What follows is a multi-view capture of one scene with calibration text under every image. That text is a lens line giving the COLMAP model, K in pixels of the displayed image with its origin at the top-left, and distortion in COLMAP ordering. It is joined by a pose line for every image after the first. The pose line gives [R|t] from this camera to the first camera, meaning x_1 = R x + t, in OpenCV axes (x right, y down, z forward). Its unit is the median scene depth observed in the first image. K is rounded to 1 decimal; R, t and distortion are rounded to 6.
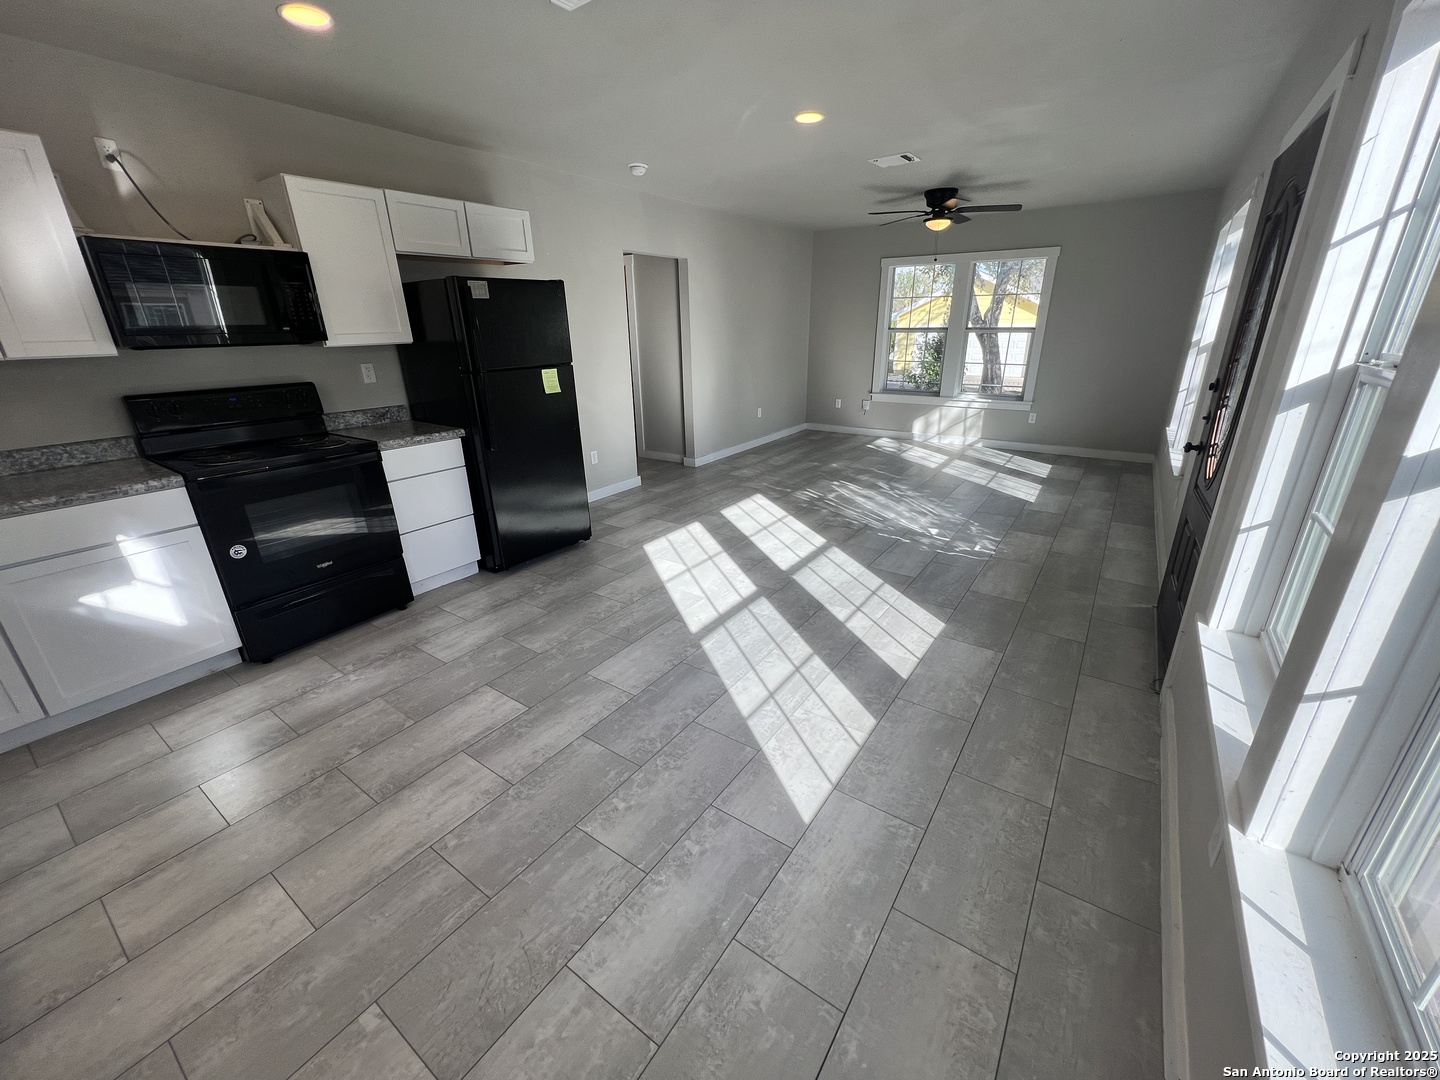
lens RADIAL K [[575.4, 0, 726.4], [0, 575.4, 542.6], [0, 0, 1]] dist [-0.001688, 0.000393]
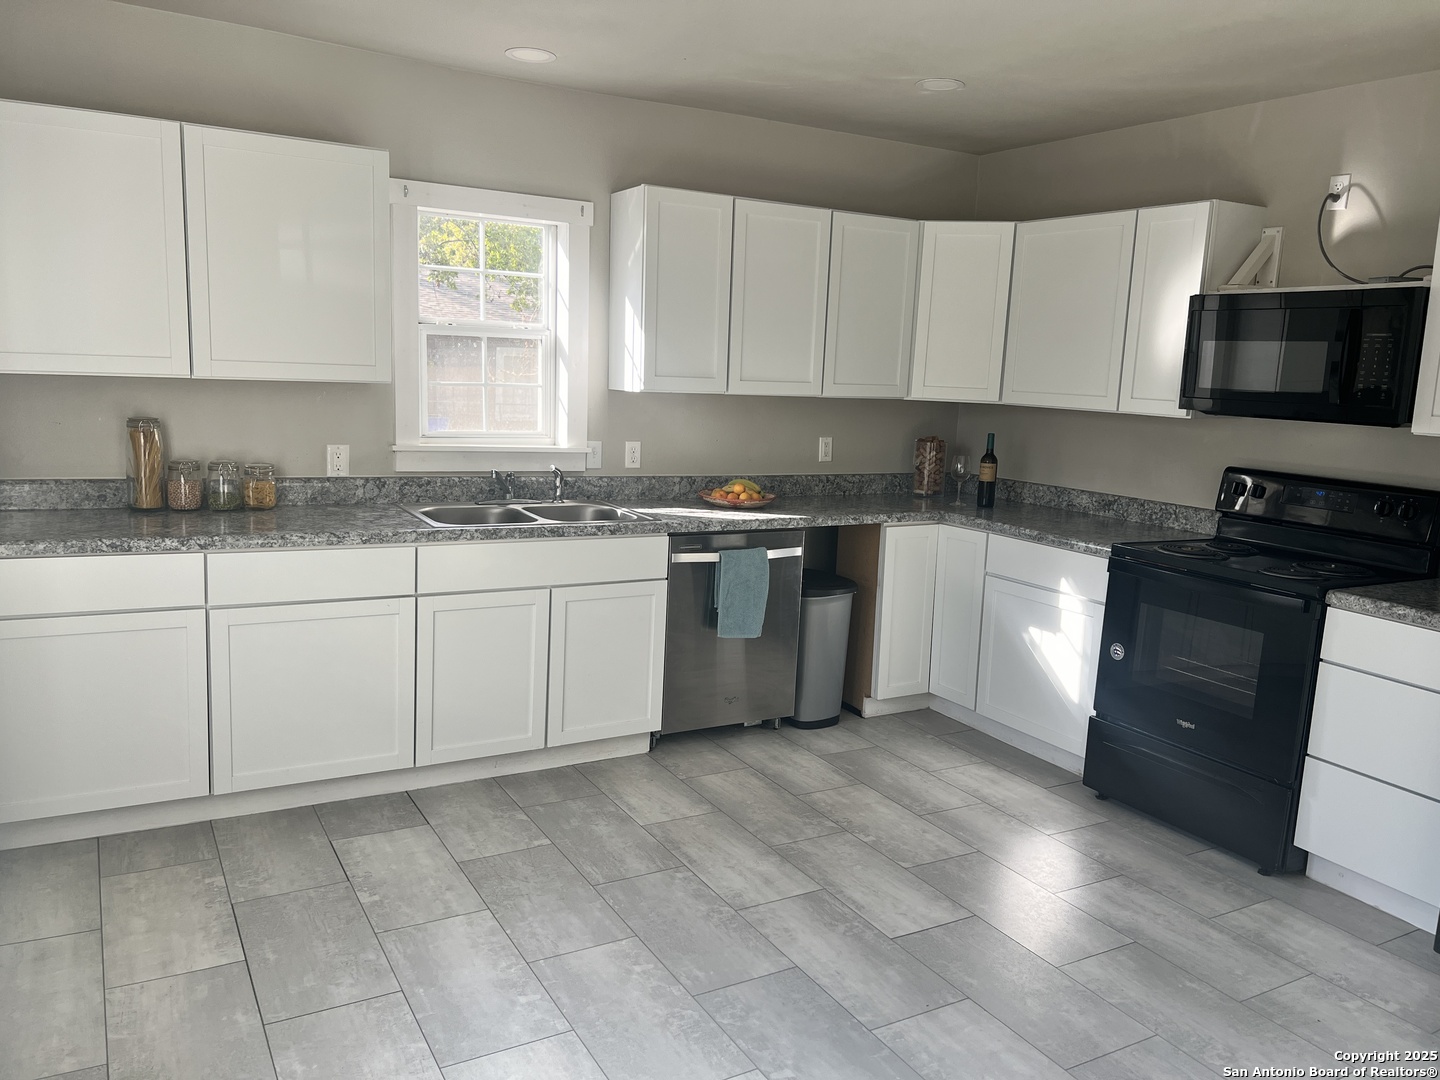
lens RADIAL K [[1085.2, 0, 713.9], [0, 1085.2, 540.9], [0, 0, 1]] dist [0.047372, -0.047894]
pose [[-0.434747, 0.142836, -0.889153, 0.455081], [-0.356977, 0.879124, 0.315767, -0.249059], [0.826778, 0.454686, -0.331208, 0.601808]]
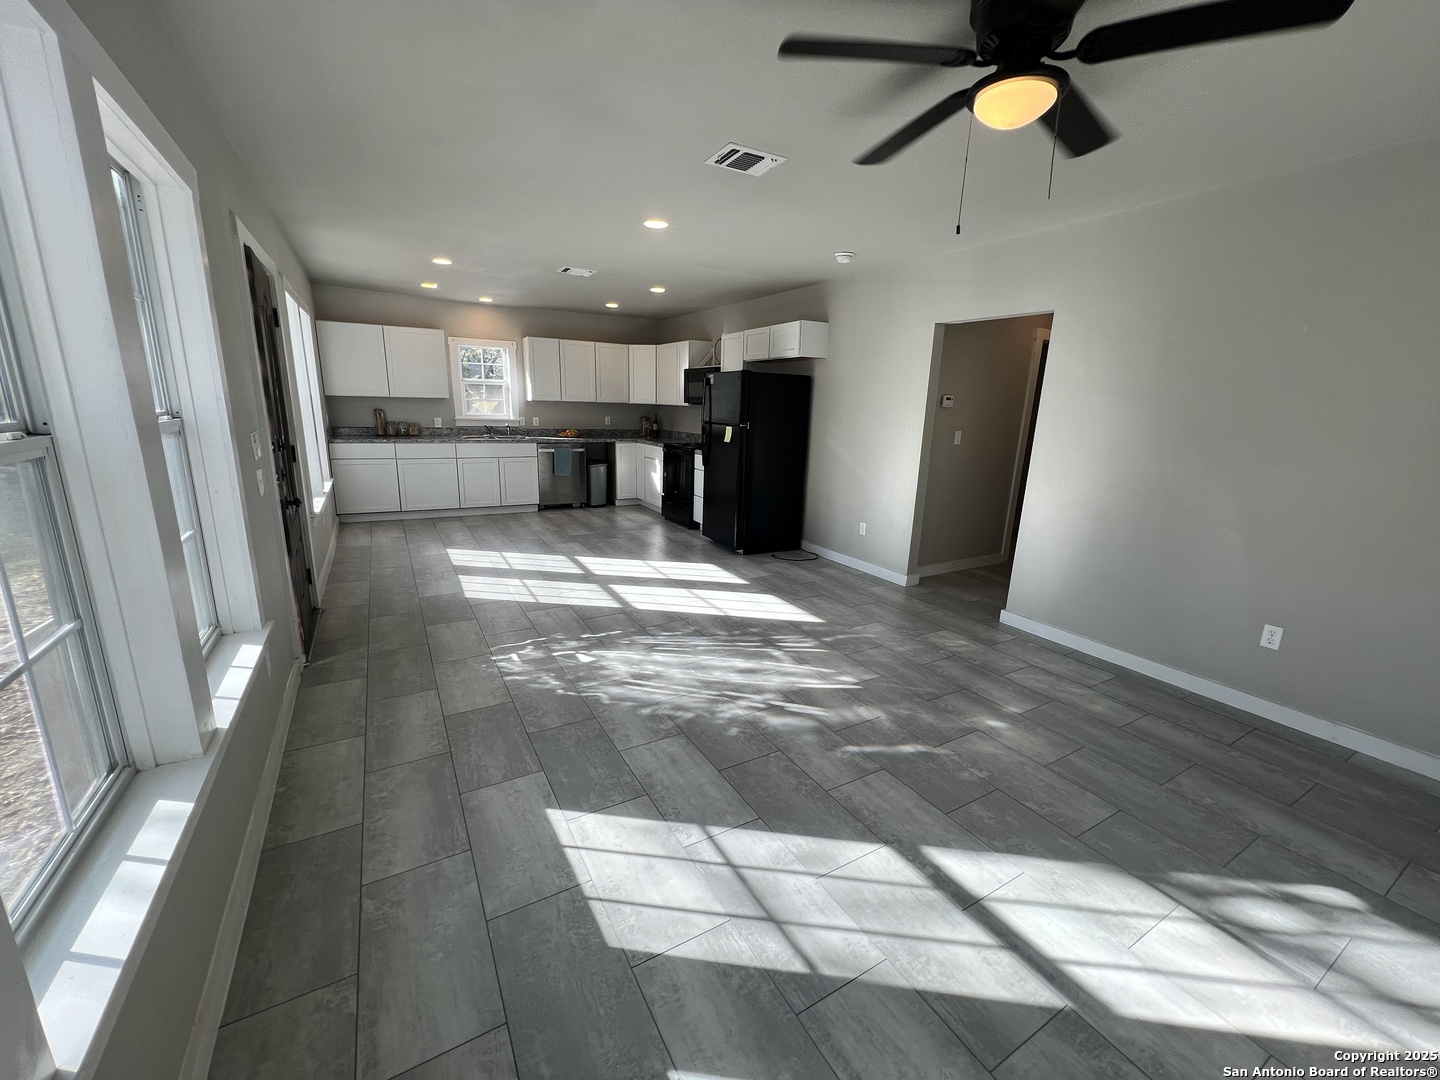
lens RADIAL K [[575.4, 0, 718.1], [0, 575.4, 544.5], [0, 0, 1]] dist [-0.001688, 0.000393]
pose [[-0.429902, 0.221642, -0.875248, 0.966007], [-0.344130, 0.856000, 0.385797, -0.532071], [0.834721, 0.467054, -0.291722, 1.361124]]
